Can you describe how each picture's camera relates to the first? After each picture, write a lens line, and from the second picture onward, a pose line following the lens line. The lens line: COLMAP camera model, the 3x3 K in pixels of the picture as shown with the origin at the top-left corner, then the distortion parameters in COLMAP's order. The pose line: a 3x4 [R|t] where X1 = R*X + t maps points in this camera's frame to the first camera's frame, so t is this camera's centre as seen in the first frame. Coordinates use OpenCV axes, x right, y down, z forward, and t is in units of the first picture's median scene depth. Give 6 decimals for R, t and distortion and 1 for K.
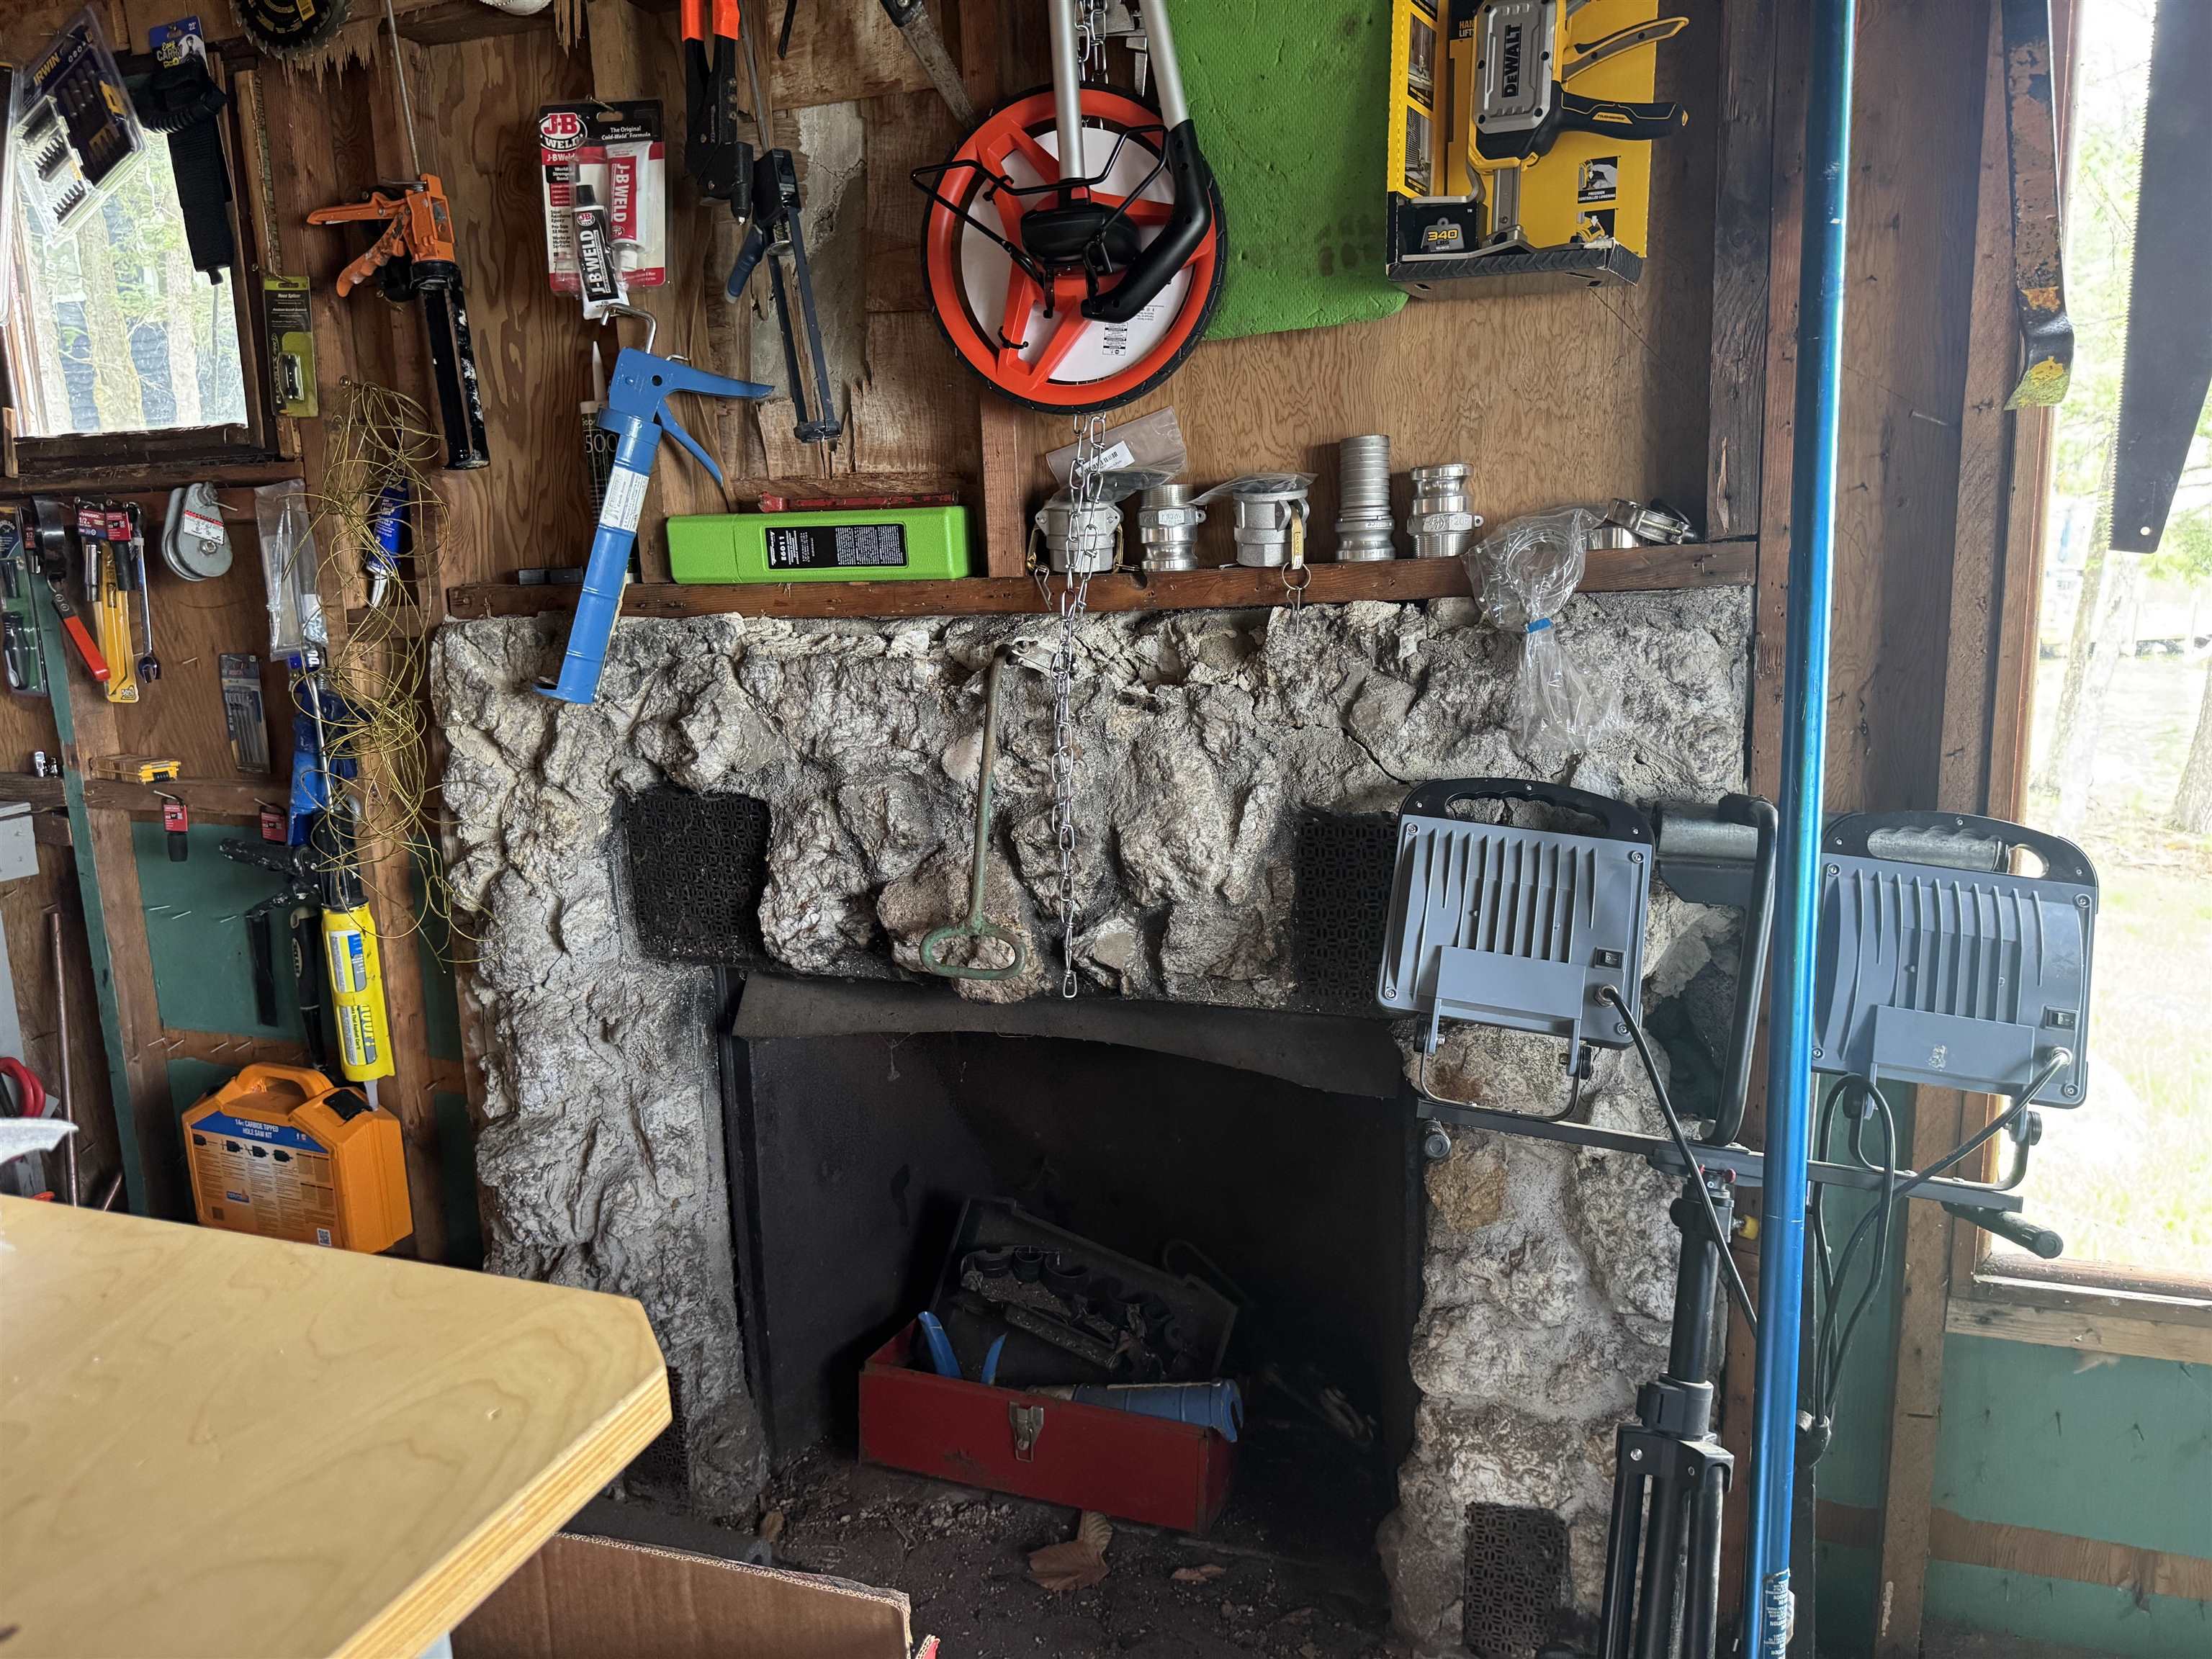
lens RADIAL K [[1743.2, 0, 1117.4], [0, 1743.2, 898.2], [0, 0, 1]] dist [0.154939, -0.313400]
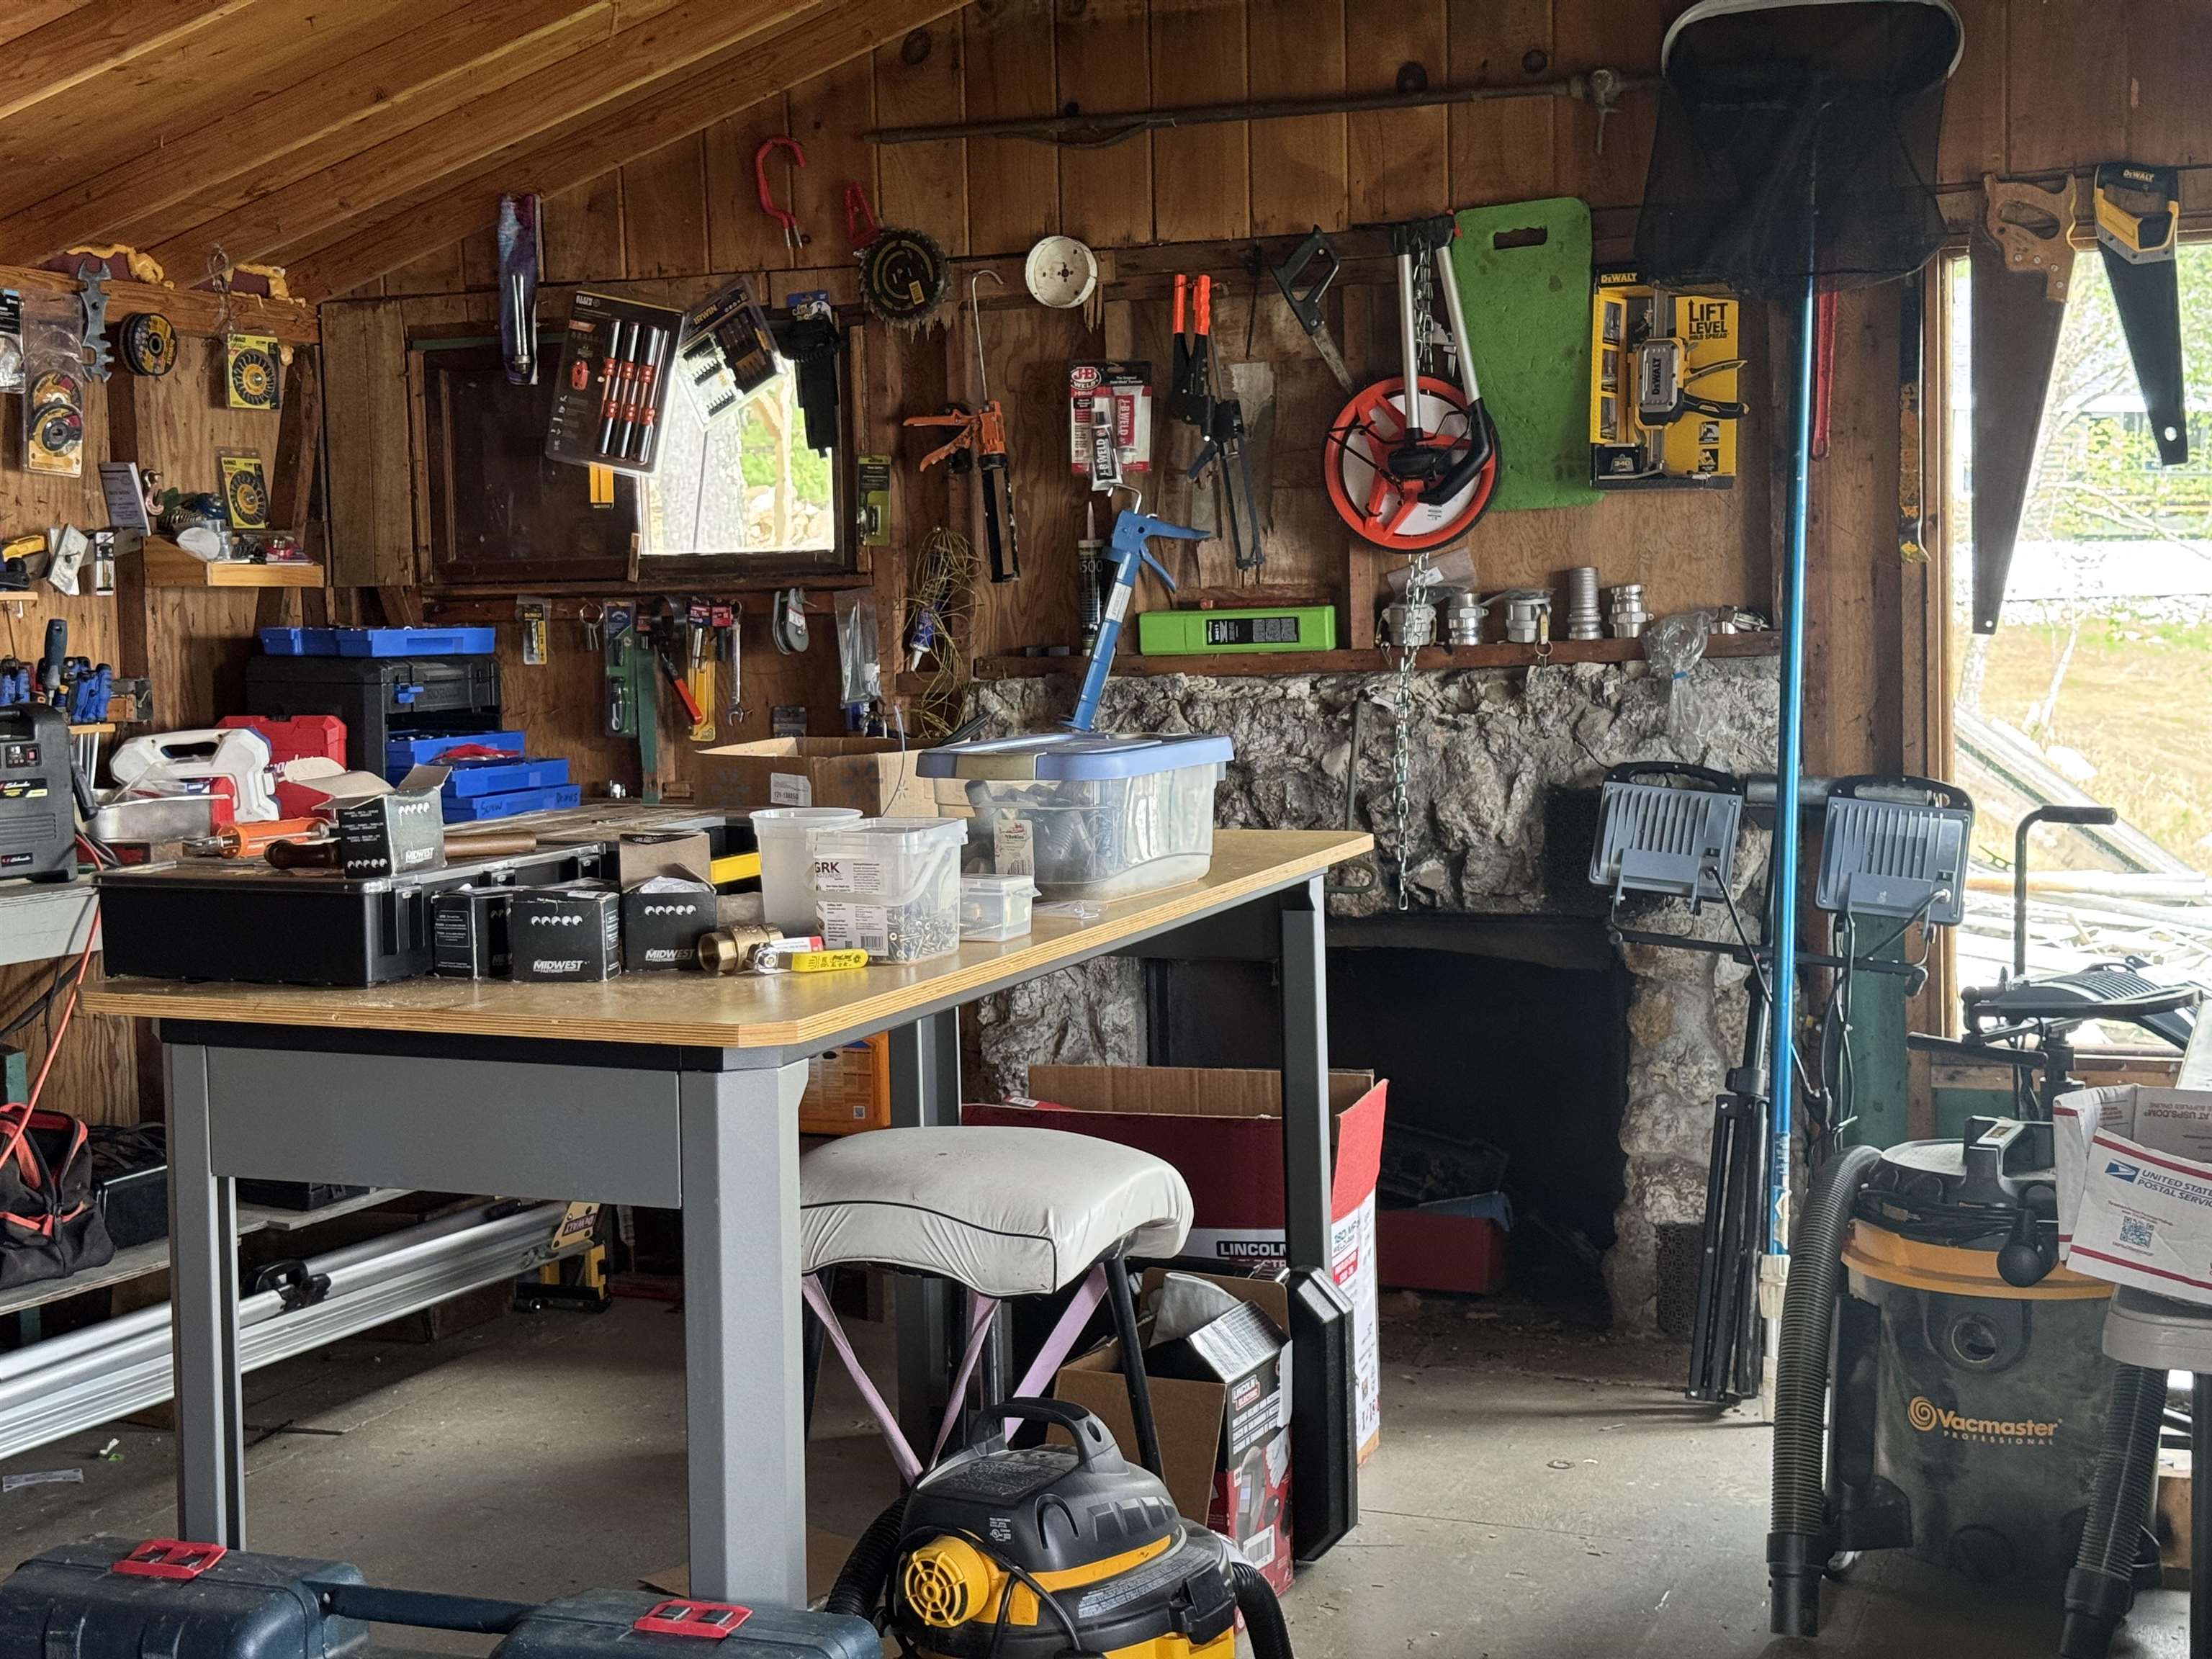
lens RADIAL K [[3036.6, 0, 1170.7], [0, 3036.6, 865.8], [0, 0, 1]] dist [0.136164, -0.336734]
pose [[0.999252, 0.004501, -0.038403, -0.135826], [-0.008960, 0.993122, -0.116741, 0.350770], [0.037614, 0.116998, 0.992420, -1.799264]]
